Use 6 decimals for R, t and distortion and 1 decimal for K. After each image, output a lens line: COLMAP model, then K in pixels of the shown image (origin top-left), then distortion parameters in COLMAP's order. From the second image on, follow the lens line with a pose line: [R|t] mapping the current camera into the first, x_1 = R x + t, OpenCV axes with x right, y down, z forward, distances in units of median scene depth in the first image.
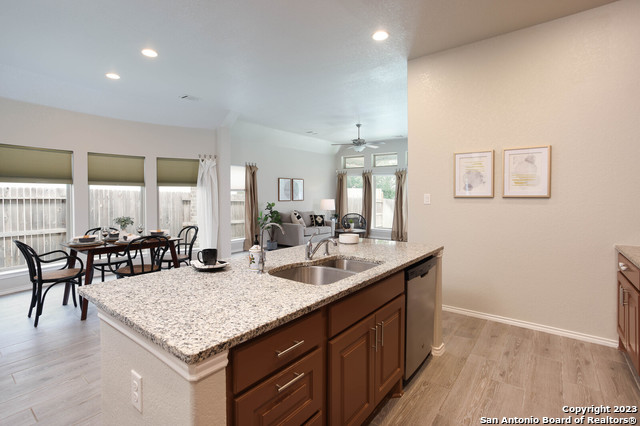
lens RADIAL K [[312.7, 0, 316.8], [0, 312.7, 204.1], [0, 0, 1]] dist [-0.013885, 0.010323]
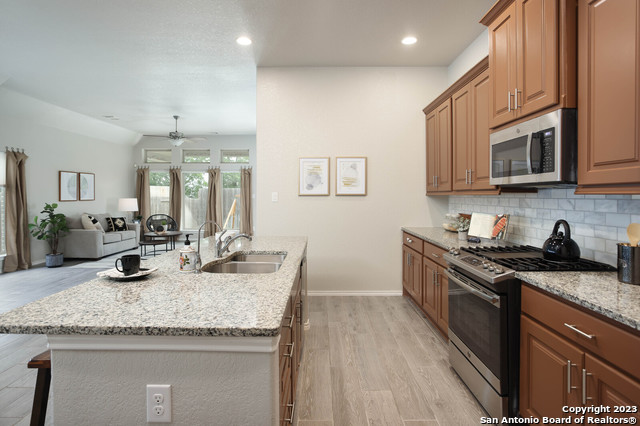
lens RADIAL K [[332.1, 0, 316.4], [0, 332.1, 198.4], [0, 0, 1]] dist [-0.014797, 0.007116]
pose [[0.800926, -0.008963, 0.598696, -0.242796], [0.017109, 0.999822, -0.007920, 0.000700], [-0.598519, 0.016586, 0.800937, -0.025774]]
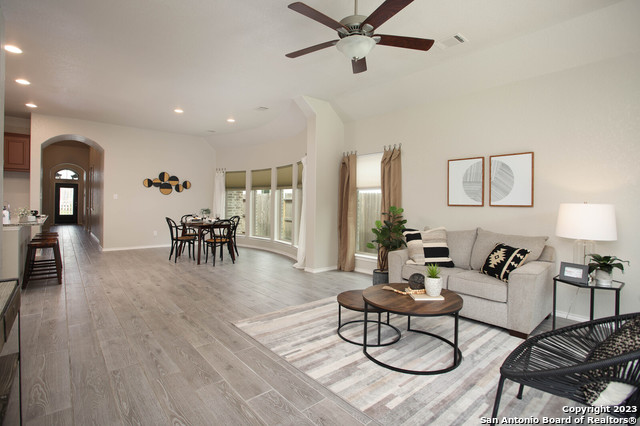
lens RADIAL K [[312.7, 0, 318.8], [0, 312.7, 202.7], [0, 0, 1]] dist [-0.013885, 0.010323]
pose [[-0.206552, 0.001216, -0.978435, 0.983826], [-0.036358, 0.999299, 0.008917, -0.028467], [0.977760, 0.037416, -0.206363, 2.146718]]
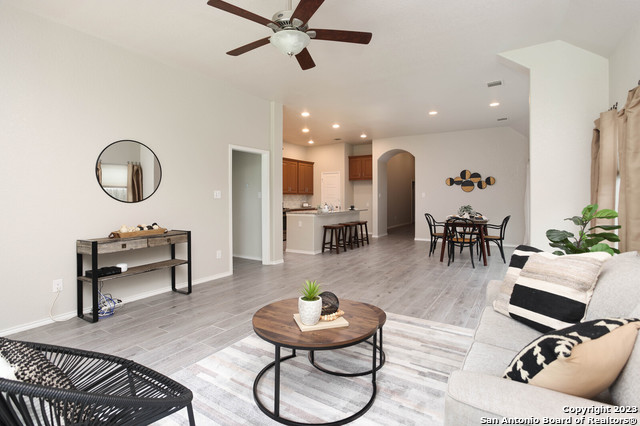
lens RADIAL K [[312.7, 0, 312.7], [0, 312.7, 196.3], [0, 0, 1]] dist [-0.013885, 0.010323]
pose [[-0.997325, 0.000928, -0.073090, 0.279437], [-0.000625, 0.999775, 0.021216, -0.043487], [0.073093, 0.021205, -0.997100, 2.773897]]
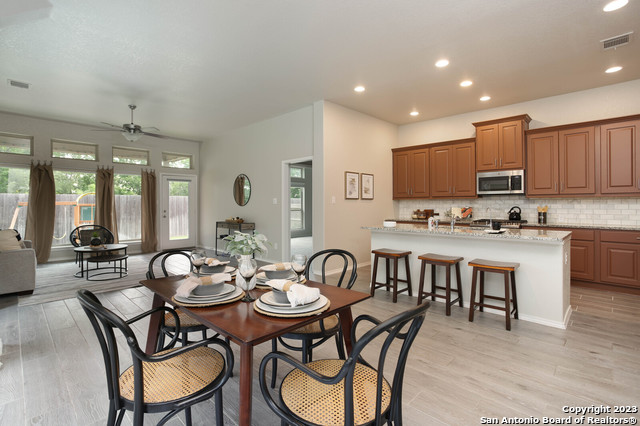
lens RADIAL K [[312.7, 0, 320.6], [0, 312.7, 204.7], [0, 0, 1]] dist [-0.013885, 0.010323]
pose [[0.116421, -0.006461, 0.993179, -1.191551], [0.027607, 0.999614, 0.003267, -0.000664], [-0.992816, 0.027038, 0.116555, 0.925689]]
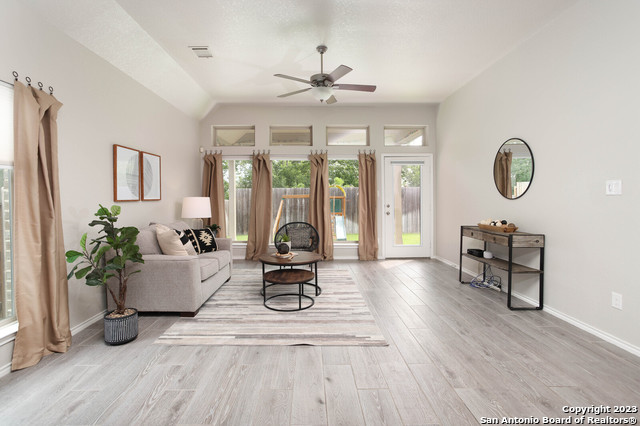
lens RADIAL K [[312.7, 0, 308.9], [0, 312.7, 202.8], [0, 0, 1]] dist [-0.013885, 0.010323]
pose [[0.786747, -0.020736, 0.616927, -0.410913], [0.027175, 0.999630, -0.001056, -0.003082], [-0.616677, 0.017596, 0.787020, 1.271908]]
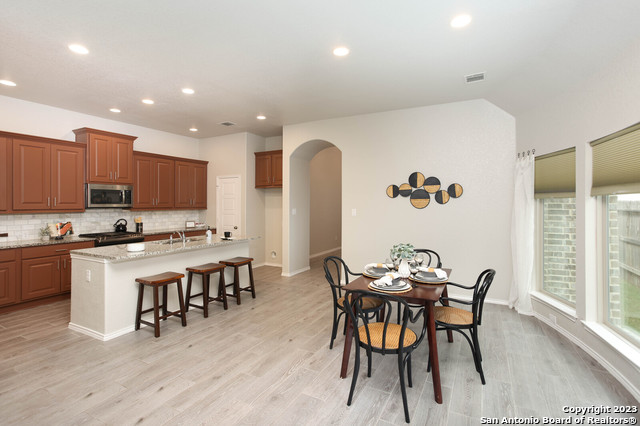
lens RADIAL K [[312.7, 0, 311.2], [0, 312.7, 201.8], [0, 0, 1]] dist [-0.013885, 0.010323]
pose [[-0.989506, 0.000149, -0.144494, -0.335331], [-0.002626, 0.999816, 0.019009, -0.082088], [0.144470, 0.019189, -0.989323, 1.891775]]
